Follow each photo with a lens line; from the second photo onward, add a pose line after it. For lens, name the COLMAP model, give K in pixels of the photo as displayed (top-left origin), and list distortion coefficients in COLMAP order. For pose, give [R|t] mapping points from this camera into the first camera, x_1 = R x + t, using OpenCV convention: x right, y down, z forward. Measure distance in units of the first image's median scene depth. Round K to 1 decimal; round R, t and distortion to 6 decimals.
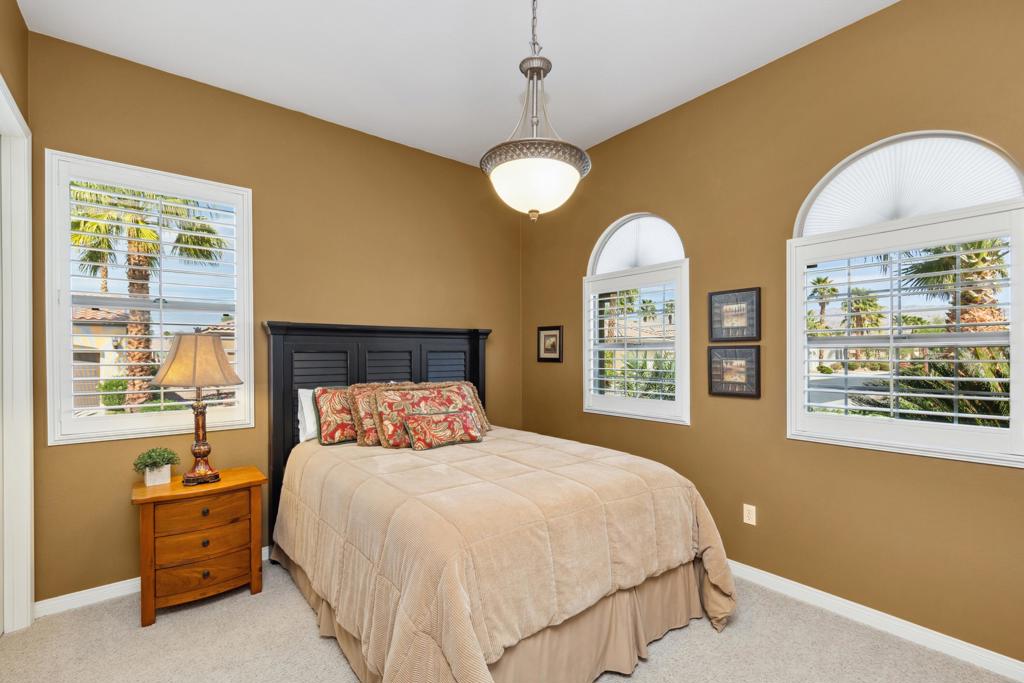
lens RADIAL K [[459.9, 0, 505.7], [0, 459.9, 356.0], [0, 0, 1]] dist [-0.000083, -0.000132]
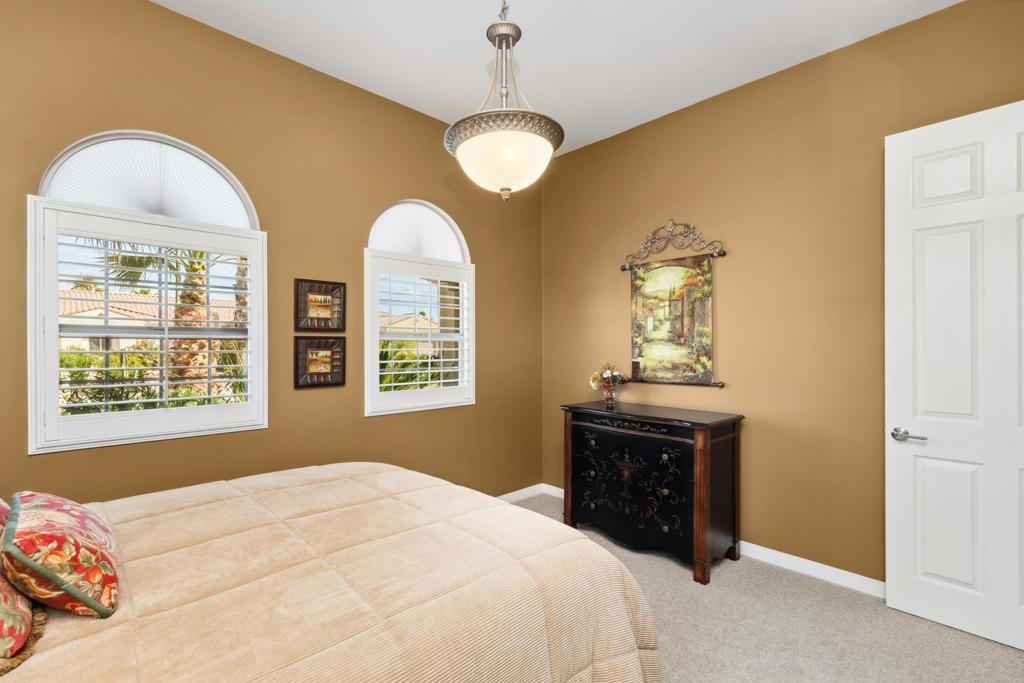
lens RADIAL K [[459.9, 0, 505.7], [0, 459.9, 356.0], [0, 0, 1]] dist [-0.000083, -0.000132]
pose [[-0.089620, -0.020824, 0.995758, -0.537398], [0.001546, 0.999777, 0.021047, -0.000158], [-0.995975, 0.003426, -0.089568, 0.688033]]
